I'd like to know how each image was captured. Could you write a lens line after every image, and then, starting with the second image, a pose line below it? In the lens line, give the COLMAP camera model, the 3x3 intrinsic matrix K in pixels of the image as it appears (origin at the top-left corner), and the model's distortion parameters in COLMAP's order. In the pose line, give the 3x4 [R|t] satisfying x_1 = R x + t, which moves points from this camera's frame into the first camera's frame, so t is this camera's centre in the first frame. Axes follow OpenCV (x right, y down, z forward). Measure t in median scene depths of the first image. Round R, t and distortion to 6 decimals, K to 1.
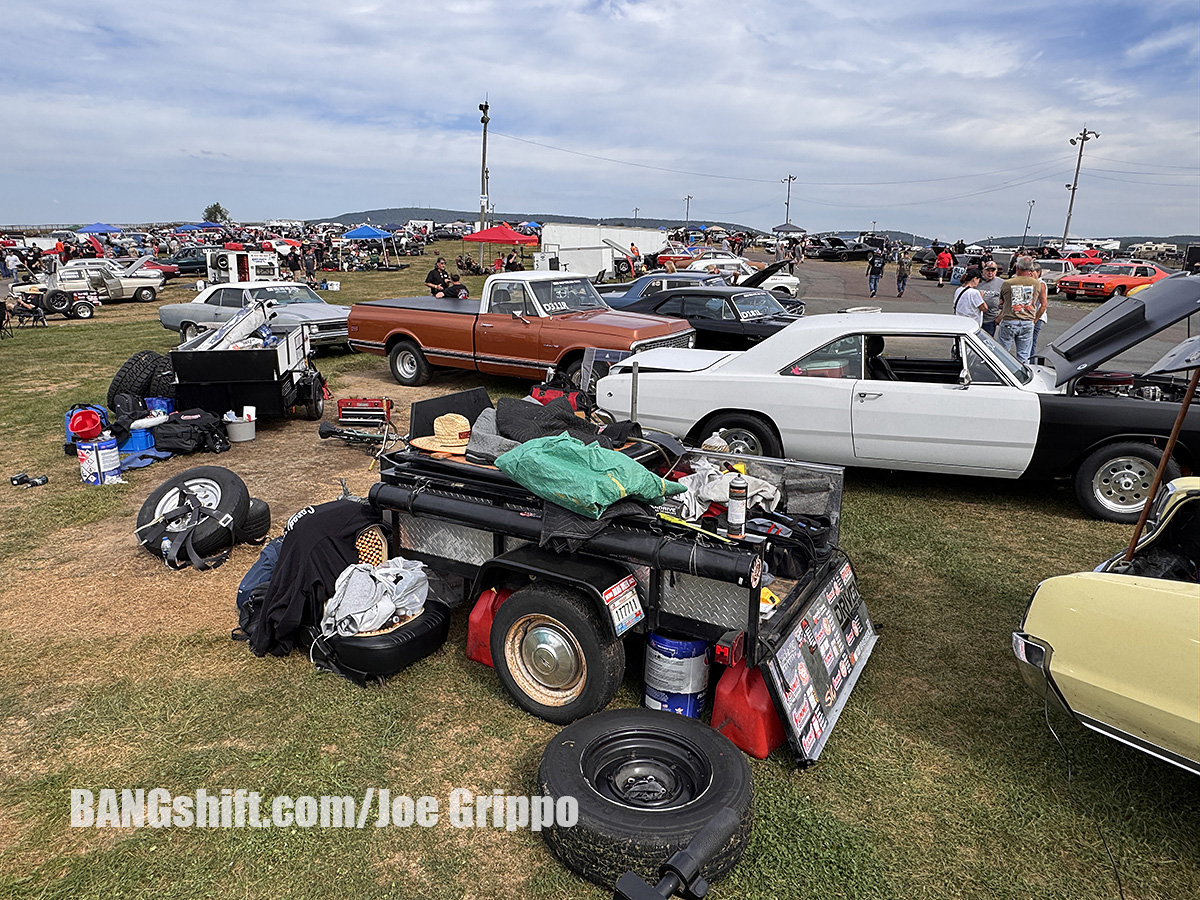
lens RADIAL K [[780.0, 0, 600.0], [0, 780.0, 450.0], [0, 0, 1]] dist [-0.003836, 0.001924]
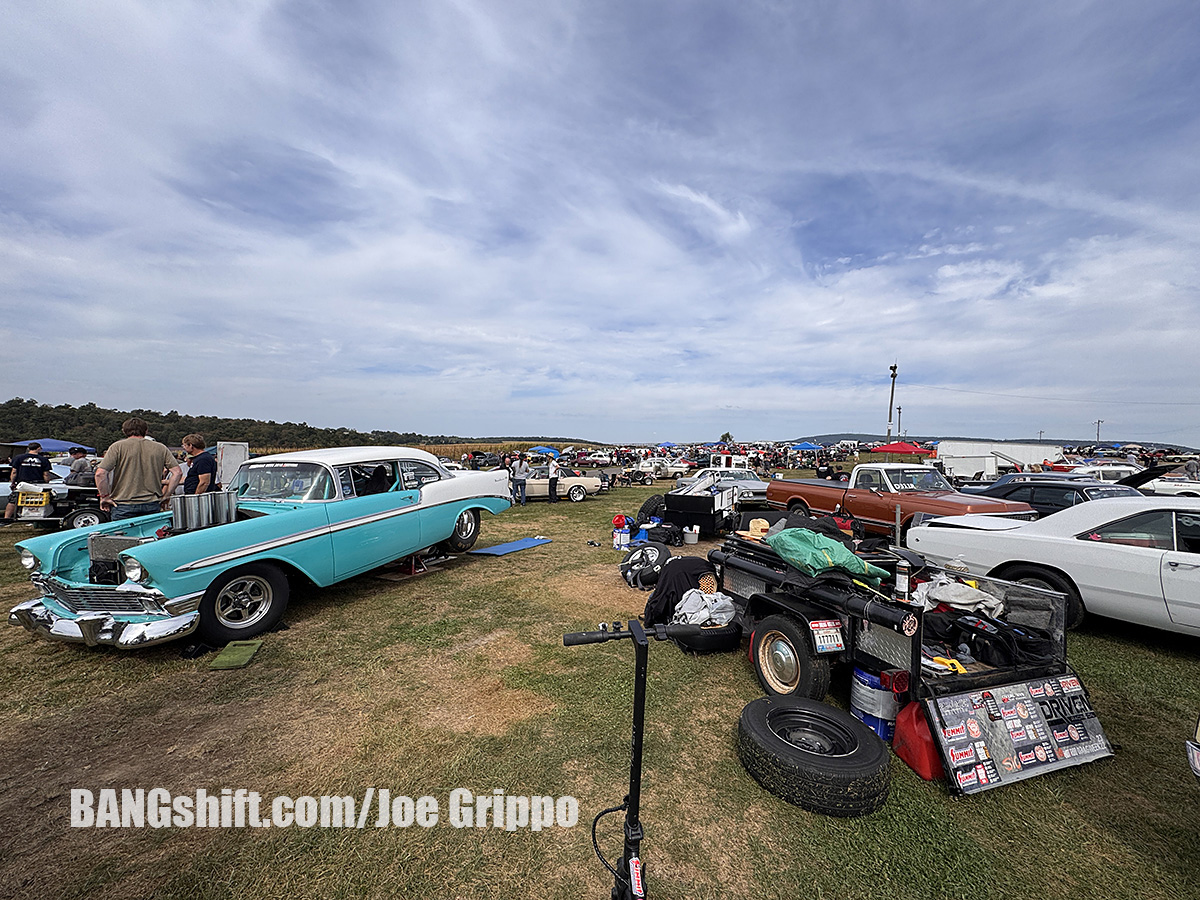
lens RADIAL K [[482.2, 0, 600.0], [0, 482.2, 450.0], [0, 0, 1]] dist [-0.000707, 0.000395]
pose [[0.764491, 0.007713, -0.644589, 0.030219], [-0.179222, 0.963049, -0.201036, 0.011340], [0.619220, 0.269214, 0.737625, -0.011154]]
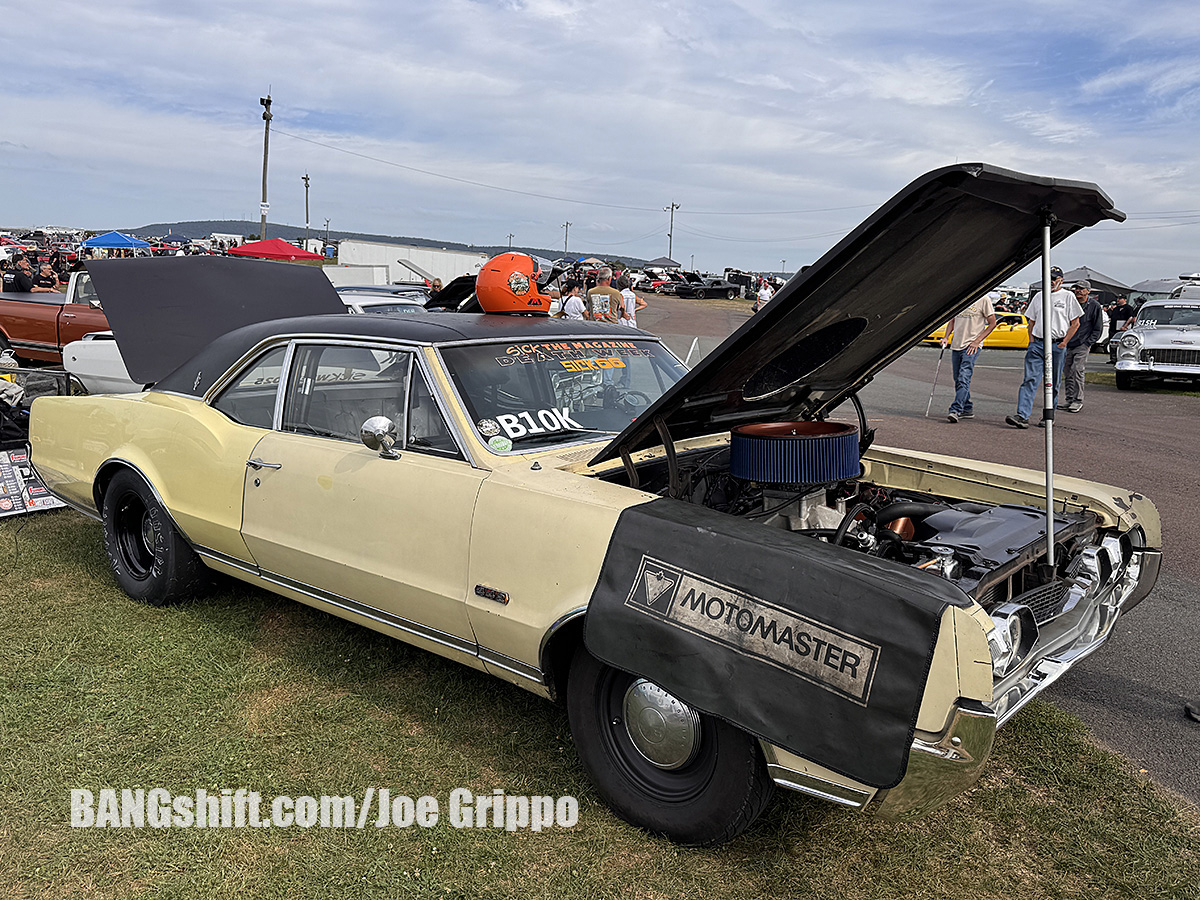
lens RADIAL K [[975.9, 0, 600.0], [0, 975.9, 450.0], [0, 0, 1]] dist [0.011757, -0.001496]
pose [[0.992826, 0.019425, 0.117978, 0.130204], [-0.009426, 0.996359, -0.084732, 0.036698], [-0.119194, 0.083012, 0.989395, -0.096341]]
